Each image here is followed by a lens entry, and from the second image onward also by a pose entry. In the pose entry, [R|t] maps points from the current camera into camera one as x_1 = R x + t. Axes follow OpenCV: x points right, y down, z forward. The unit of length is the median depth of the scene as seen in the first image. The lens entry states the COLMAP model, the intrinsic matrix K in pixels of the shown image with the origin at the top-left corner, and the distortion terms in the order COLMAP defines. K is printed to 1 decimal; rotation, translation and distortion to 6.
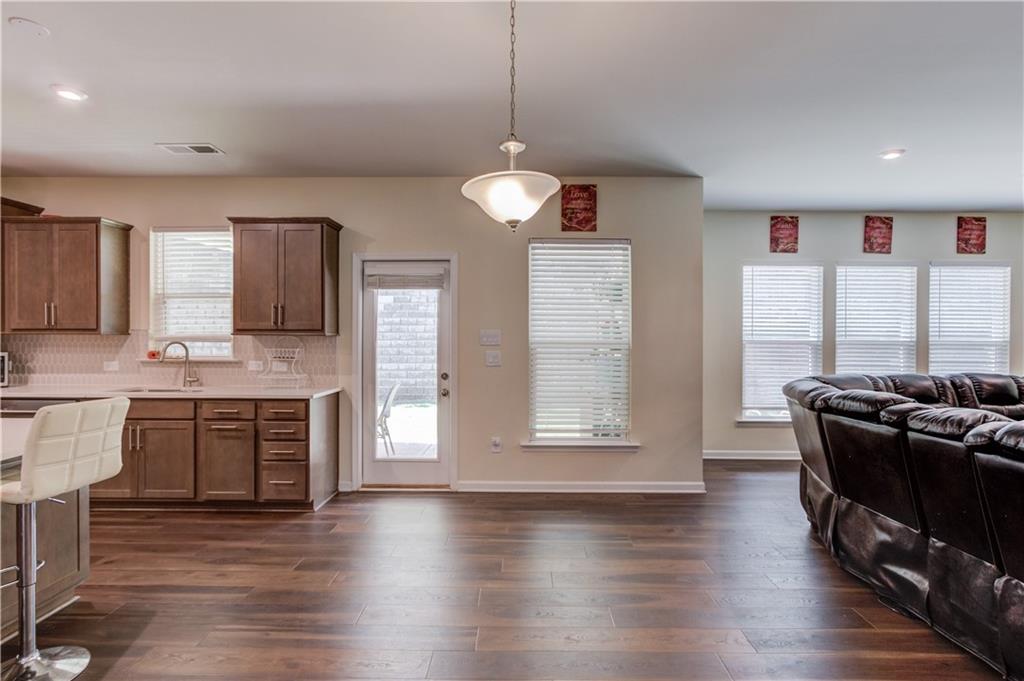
lens RADIAL K [[493.1, 0, 509.6], [0, 493.1, 340.1], [0, 0, 1]] dist [-0.015656, 0.006689]
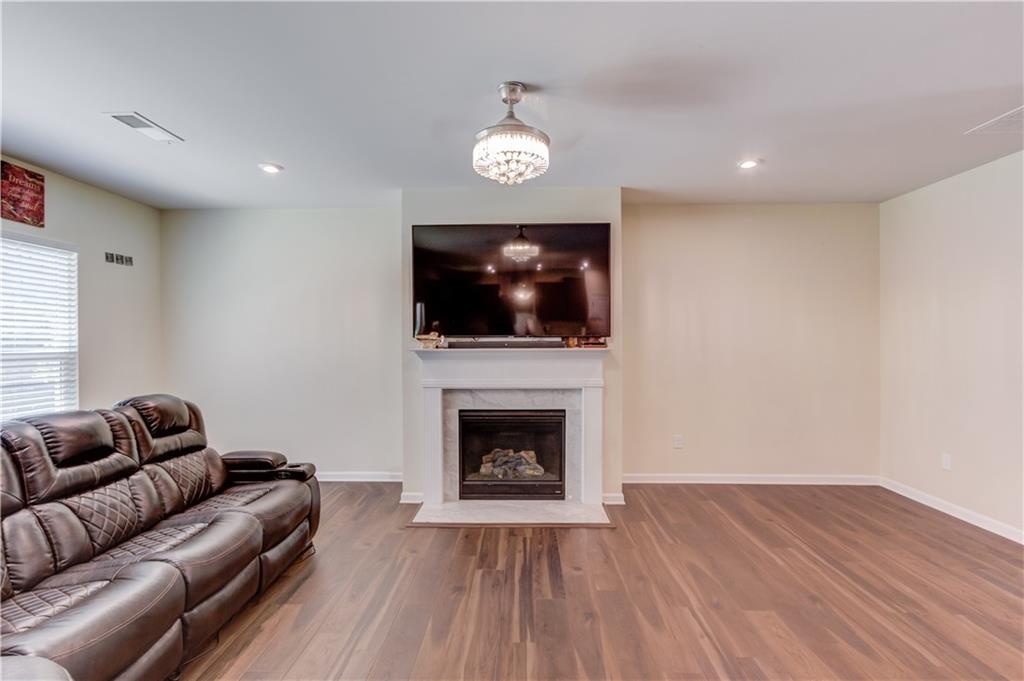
lens RADIAL K [[493.1, 0, 517.6], [0, 493.1, 343.0], [0, 0, 1]] dist [-0.015656, 0.006689]
pose [[0.009152, -0.009748, 0.999911, 0.279837], [0.010269, 0.999901, 0.009654, -0.011736], [-0.999905, 0.010180, 0.009251, 0.318580]]
